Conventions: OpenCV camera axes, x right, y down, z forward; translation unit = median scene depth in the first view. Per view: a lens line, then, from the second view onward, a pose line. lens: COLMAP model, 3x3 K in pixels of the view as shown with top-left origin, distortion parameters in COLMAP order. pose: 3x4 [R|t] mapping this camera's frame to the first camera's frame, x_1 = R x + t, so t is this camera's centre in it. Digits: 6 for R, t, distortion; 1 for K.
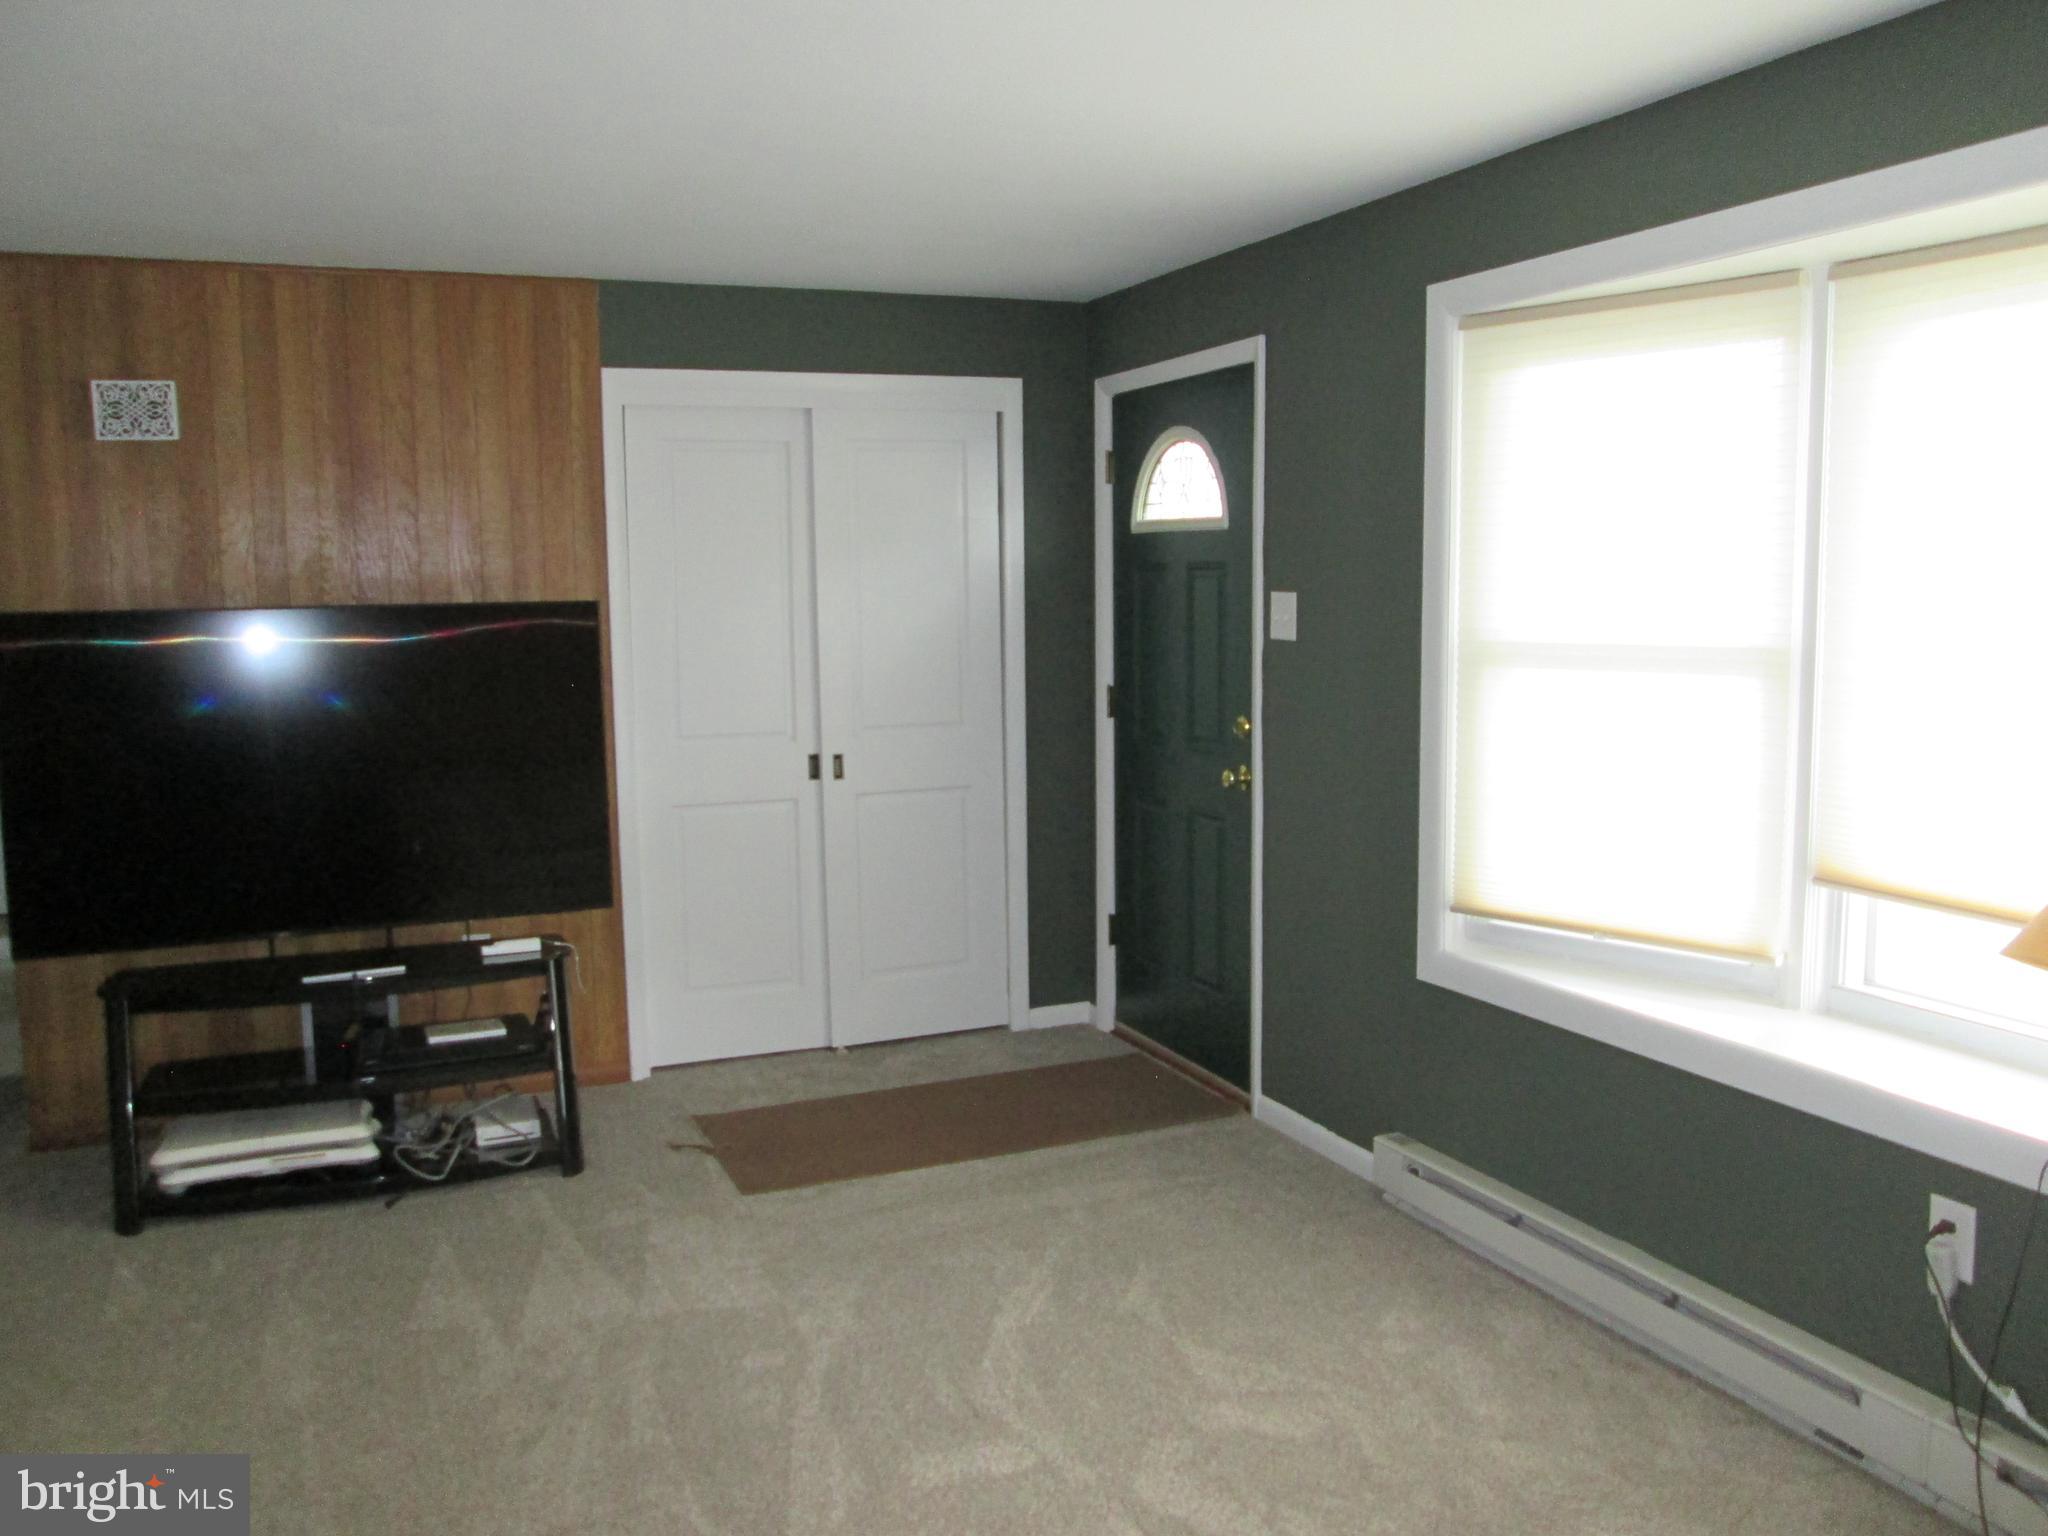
lens RADIAL K [[1694.5, 0, 1024.0], [0, 1694.5, 768.0], [0, 0, 1]] dist [-0.059309, 0.021264]
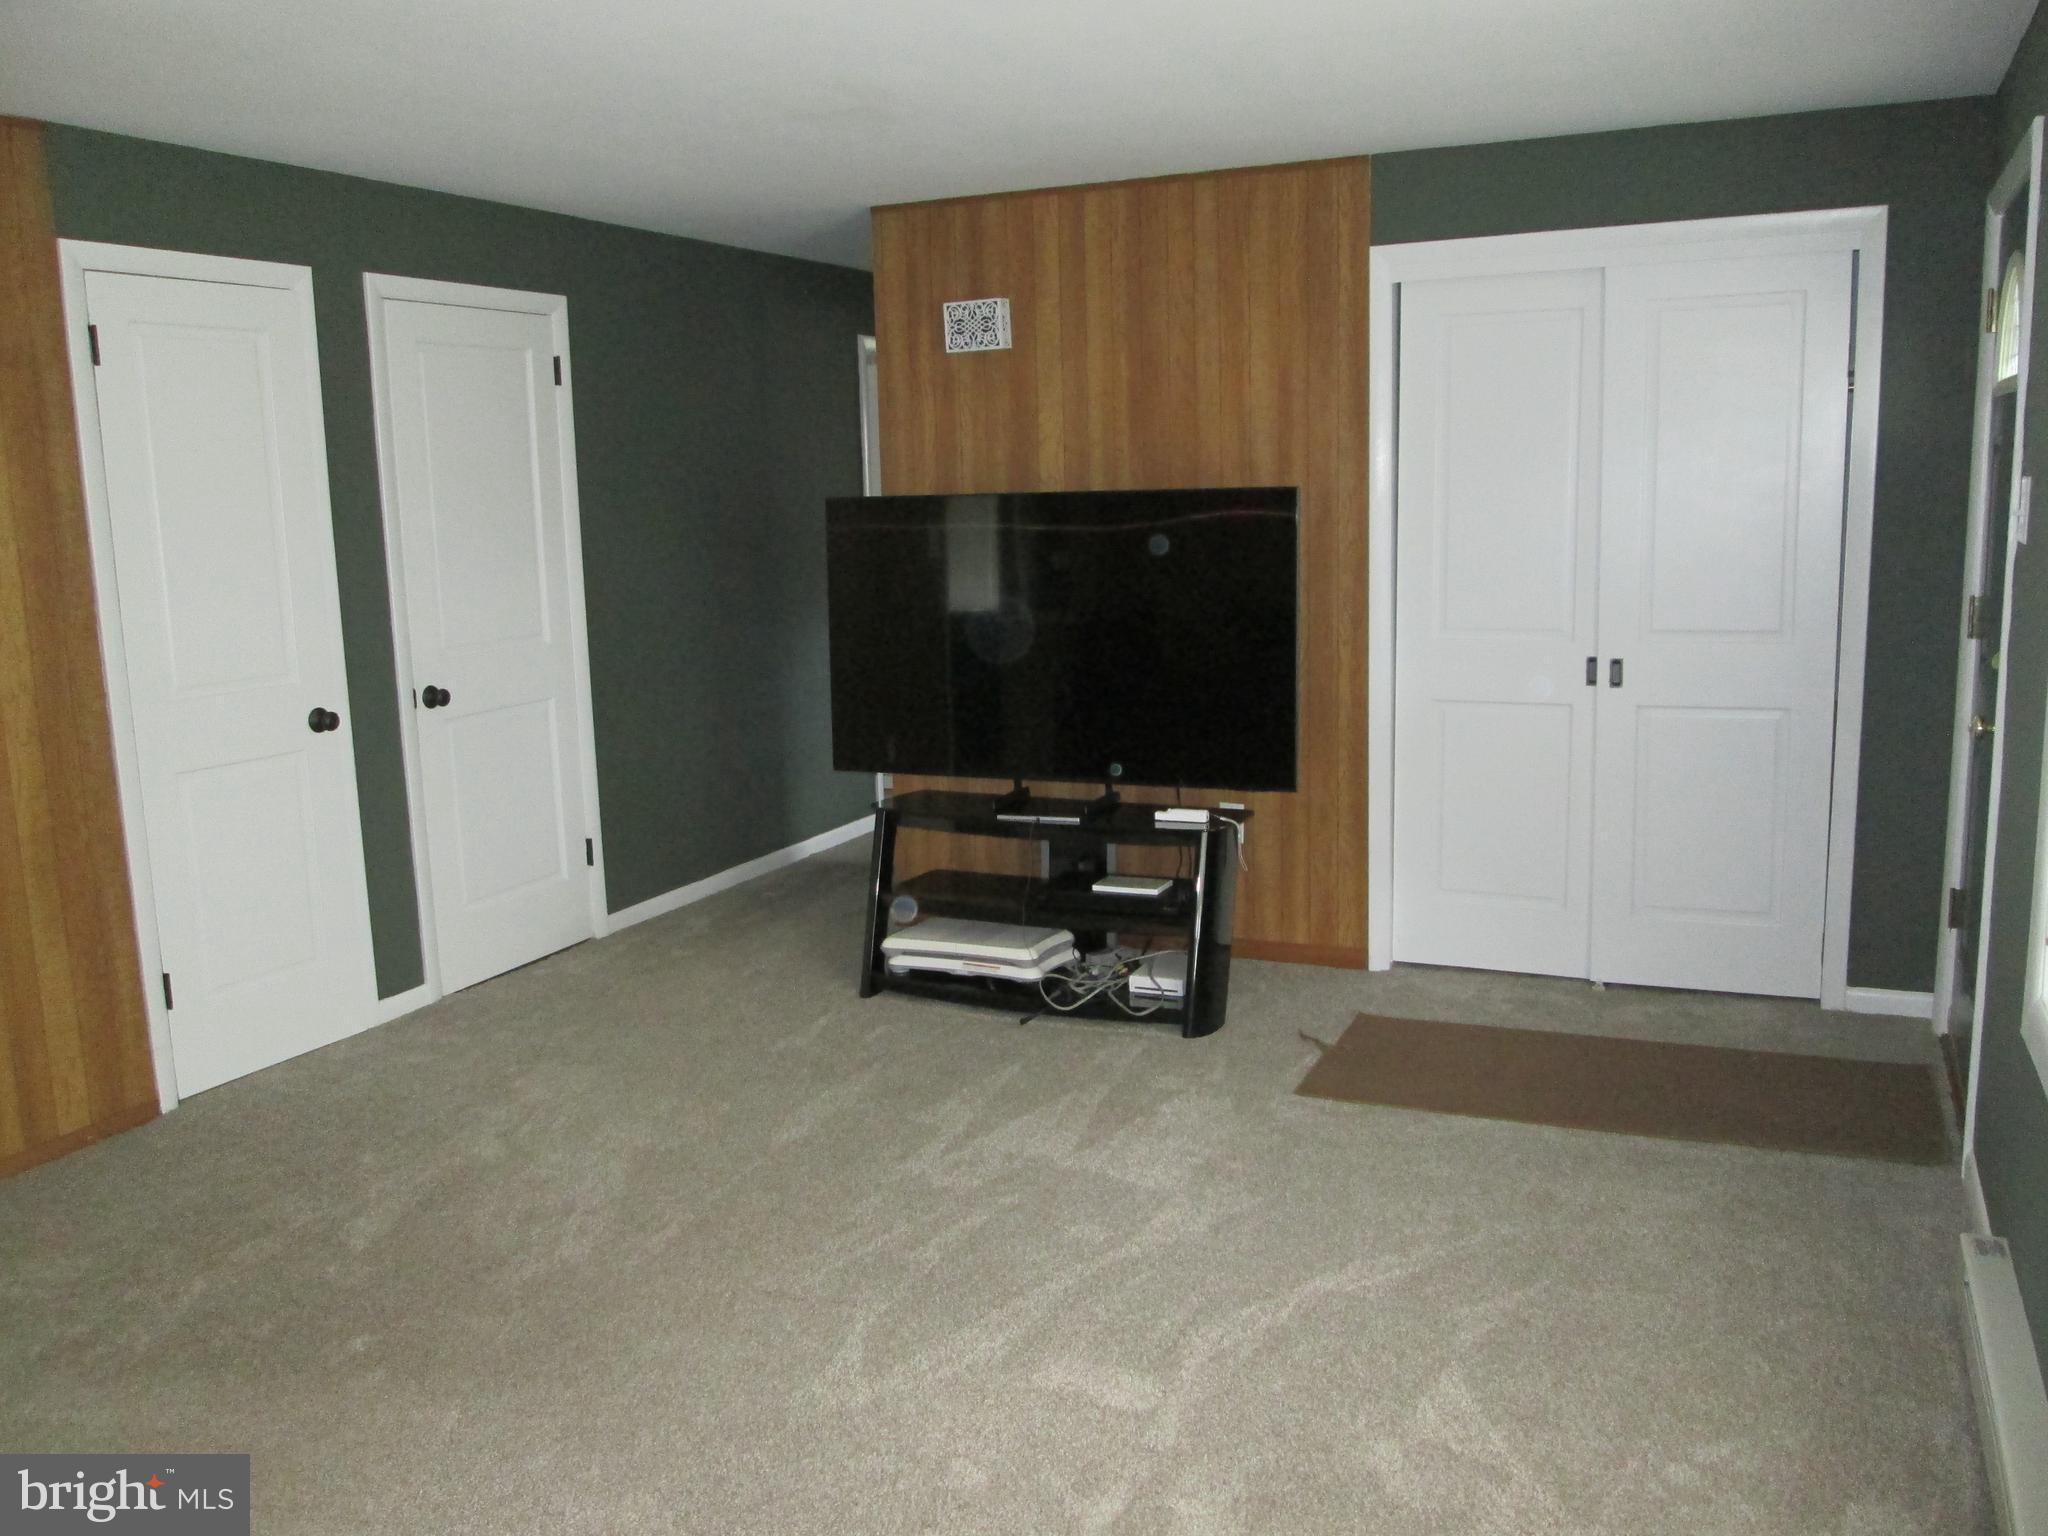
lens RADIAL K [[1694.5, 0, 1024.0], [0, 1694.5, 768.0], [0, 0, 1]] dist [-0.059309, 0.021264]
pose [[0.670575, 0.118712, -0.732282, 0.408970], [-0.063176, 0.992666, 0.103072, -0.027515], [0.739147, -0.022855, 0.673156, 0.208202]]
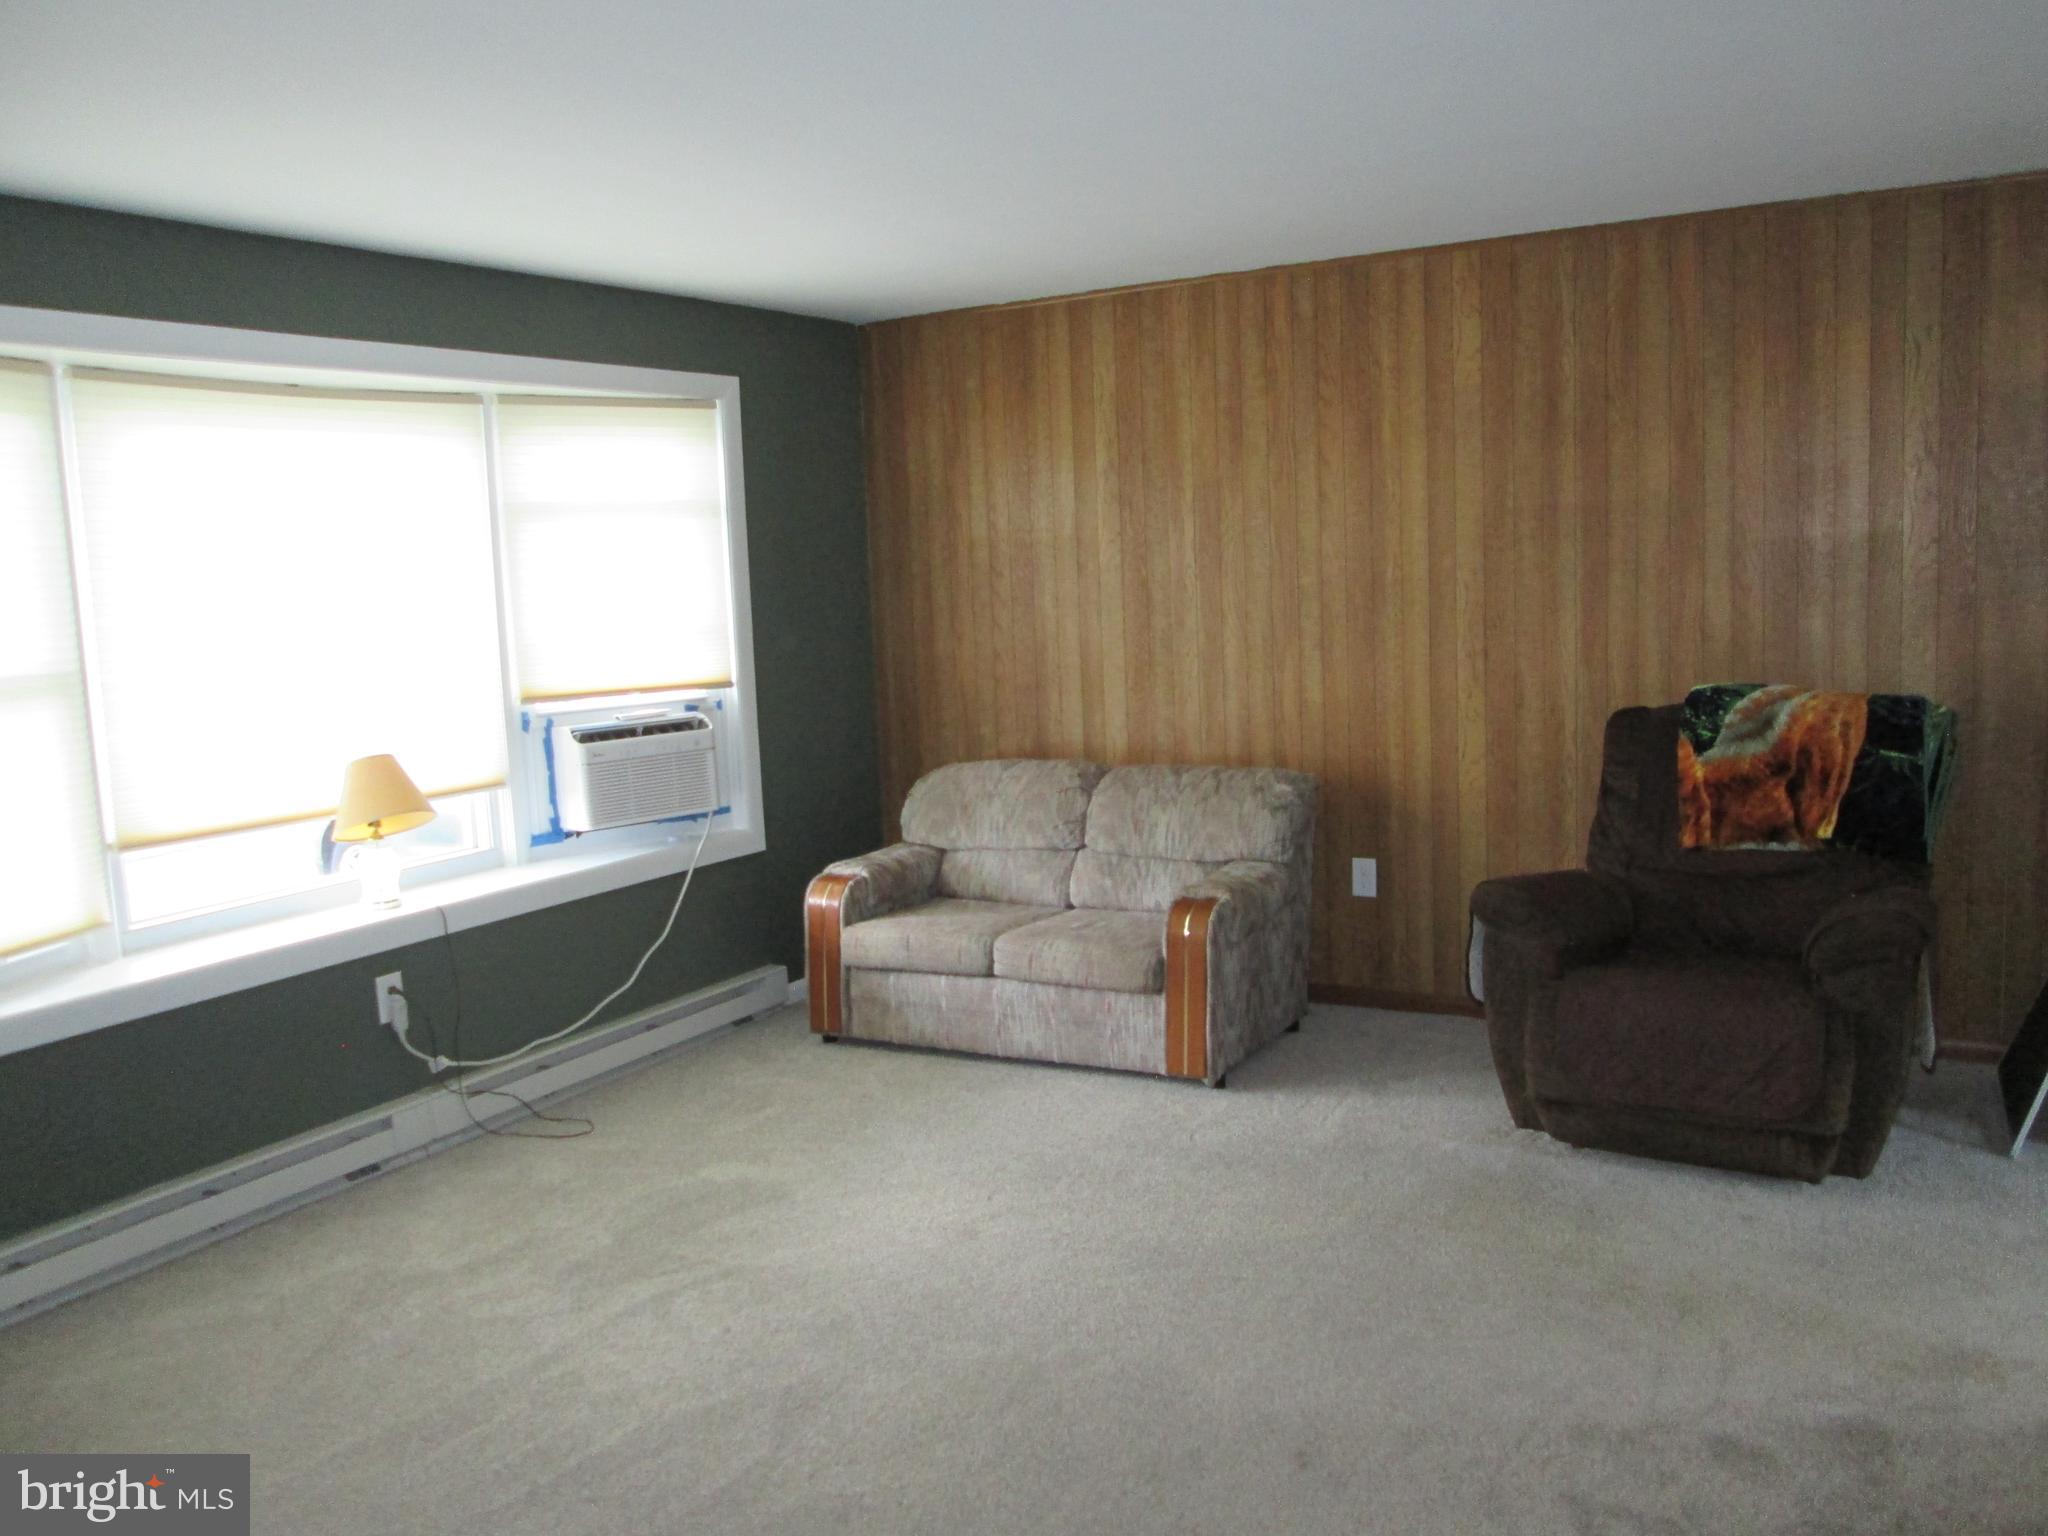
lens RADIAL K [[1694.5, 0, 1024.0], [0, 1694.5, 768.0], [0, 0, 1]] dist [-0.059309, 0.021264]
pose [[-0.589924, -0.070247, 0.804397, -0.716988], [0.133762, 0.973942, 0.183151, -0.101099], [-0.796302, 0.215643, -0.565156, 0.880312]]
